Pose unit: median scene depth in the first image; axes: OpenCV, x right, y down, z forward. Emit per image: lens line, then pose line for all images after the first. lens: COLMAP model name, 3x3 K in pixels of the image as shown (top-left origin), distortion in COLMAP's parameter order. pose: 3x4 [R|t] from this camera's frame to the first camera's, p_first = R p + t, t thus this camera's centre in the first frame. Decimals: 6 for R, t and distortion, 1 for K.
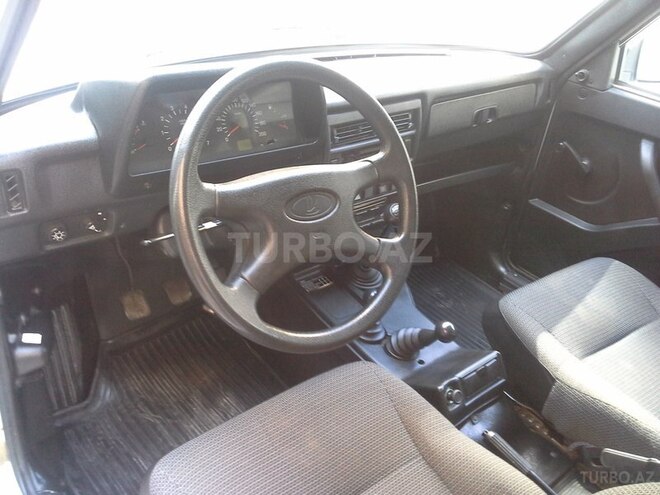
lens RADIAL K [[570.2, 0, 330.0], [0, 570.2, 247.5], [0, 0, 1]] dist [0.011437, -0.000085]
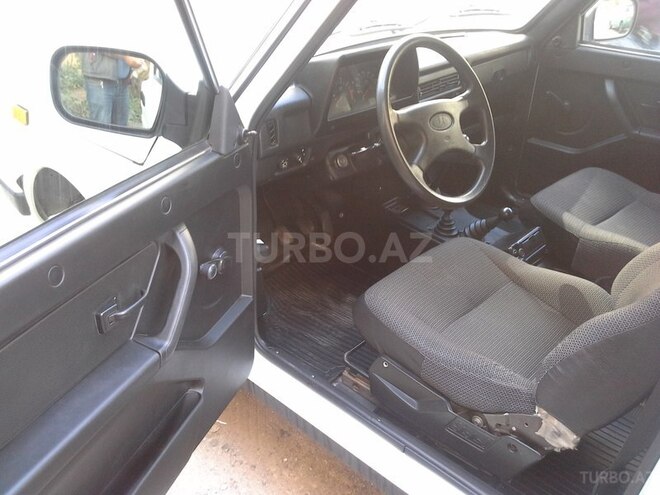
lens RADIAL K [[570.2, 0, 330.0], [0, 570.2, 247.5], [0, 0, 1]] dist [0.011437, -0.000085]
pose [[0.987811, -0.138712, 0.070622, -0.334629], [0.139815, 0.990118, -0.010894, 0.167127], [-0.068413, 0.020635, 0.997444, -0.416457]]
